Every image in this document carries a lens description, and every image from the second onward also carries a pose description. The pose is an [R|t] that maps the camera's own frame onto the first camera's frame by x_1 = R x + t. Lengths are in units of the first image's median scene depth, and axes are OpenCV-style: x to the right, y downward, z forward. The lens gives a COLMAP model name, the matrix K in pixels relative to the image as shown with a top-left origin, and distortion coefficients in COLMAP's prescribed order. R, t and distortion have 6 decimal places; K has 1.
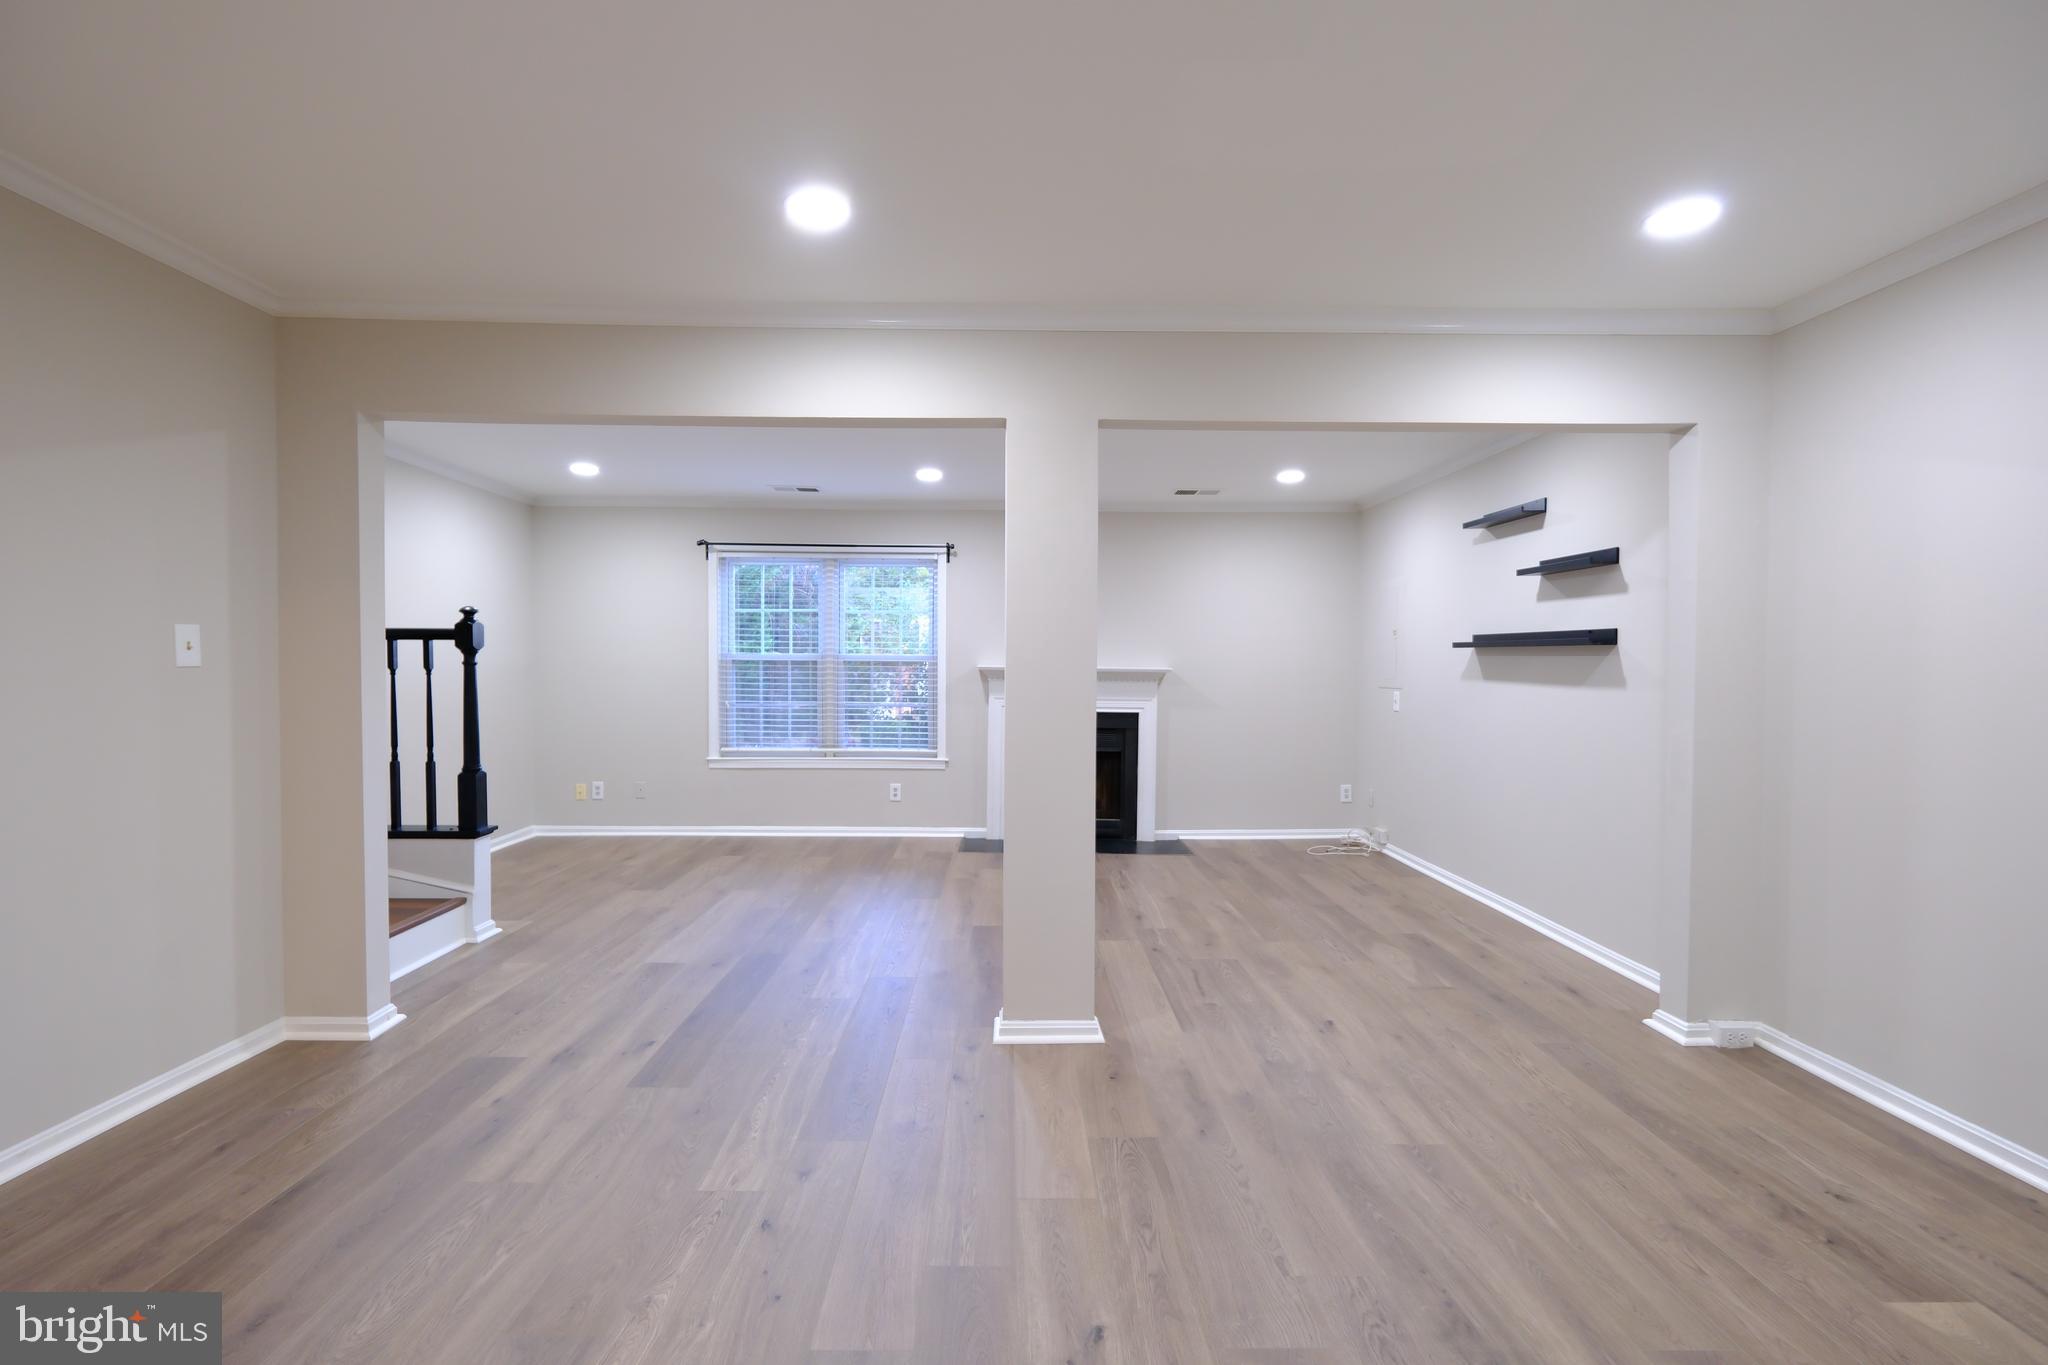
lens RADIAL K [[887.7, 0, 1016.6], [0, 887.7, 676.3], [0, 0, 1]] dist [0.001903, 0.000111]
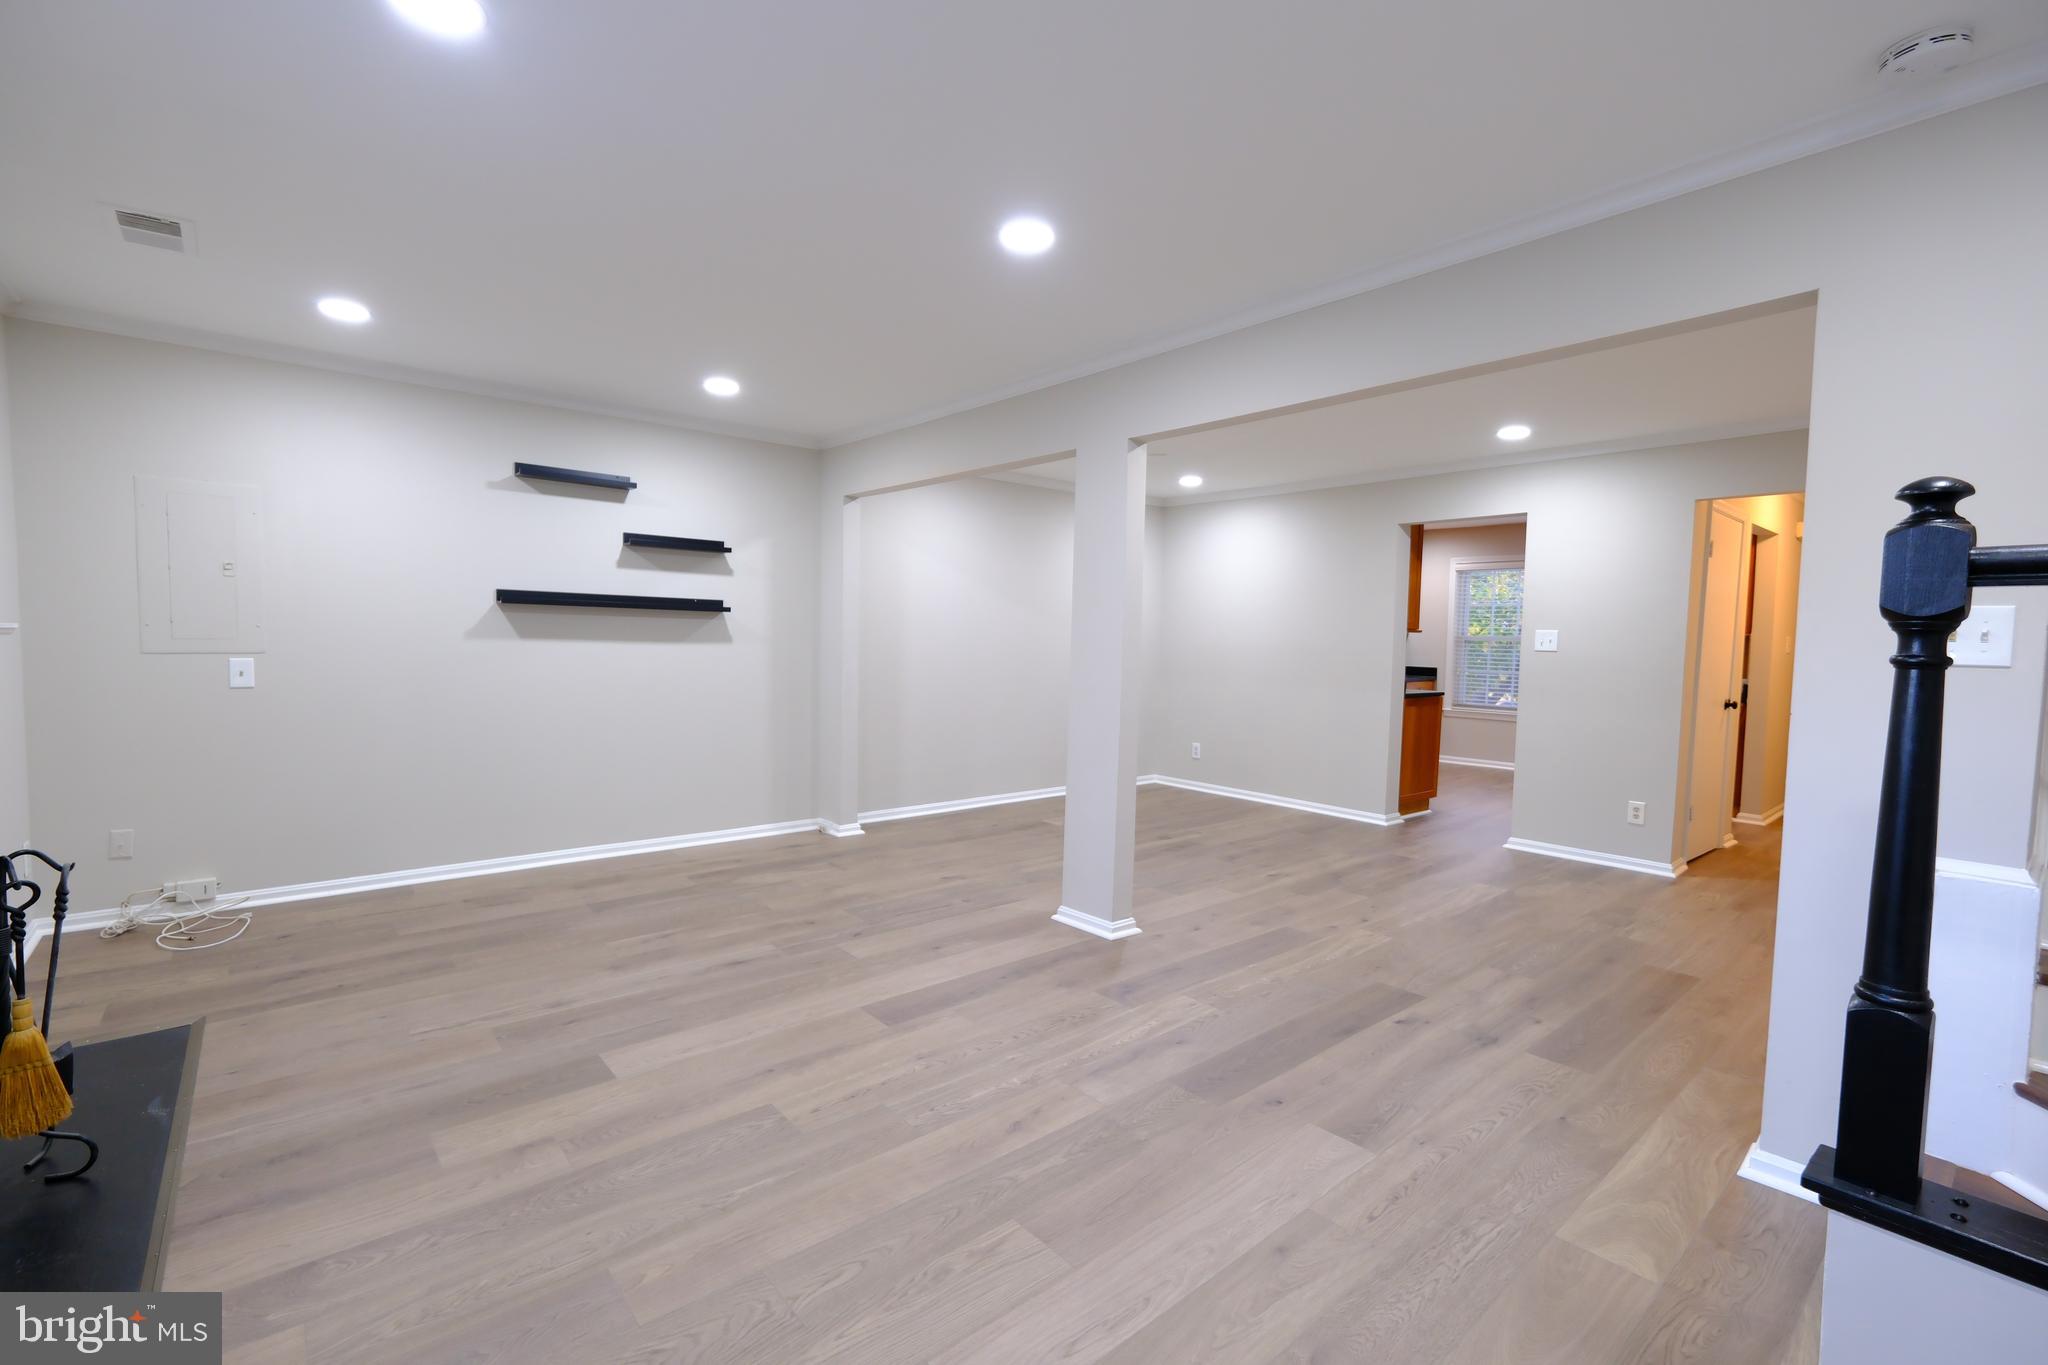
lens RADIAL K [[887.7, 0, 1016.2], [0, 887.7, 683.8], [0, 0, 1]] dist [0.001903, 0.000111]
pose [[-0.633147, -0.062982, 0.771465, -0.834598], [-0.012925, 0.997405, 0.070820, -0.033095], [-0.773924, 0.034869, -0.632318, 1.838722]]
